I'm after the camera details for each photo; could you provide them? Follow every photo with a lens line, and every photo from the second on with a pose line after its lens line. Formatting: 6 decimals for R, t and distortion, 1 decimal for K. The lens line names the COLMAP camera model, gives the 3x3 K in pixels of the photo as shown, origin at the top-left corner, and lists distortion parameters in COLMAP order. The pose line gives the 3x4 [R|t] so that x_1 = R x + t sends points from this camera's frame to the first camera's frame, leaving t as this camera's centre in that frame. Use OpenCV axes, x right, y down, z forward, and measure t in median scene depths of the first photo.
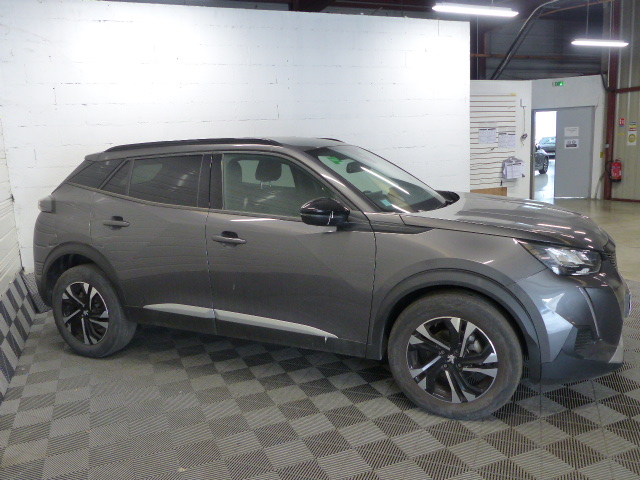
lens RADIAL K [[516.2, 0, 320.0], [0, 516.2, 240.0], [0, 0, 1]] dist [-0.006728, -0.002263]
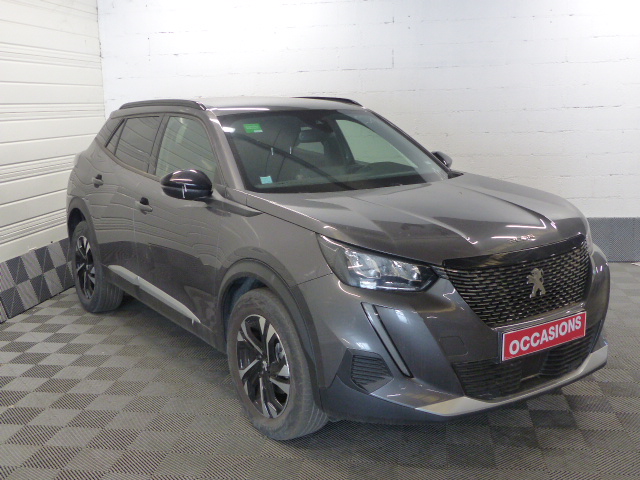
lens RADIAL K [[733.2, 0, 320.0], [0, 733.2, 240.0], [0, 0, 1]] dist [-0.008771, -0.012079]
pose [[0.849097, 0.118021, -0.514884, 0.862064], [-0.104366, 0.992989, 0.055501, -0.051244], [0.517825, 0.006611, 0.855461, -0.004370]]
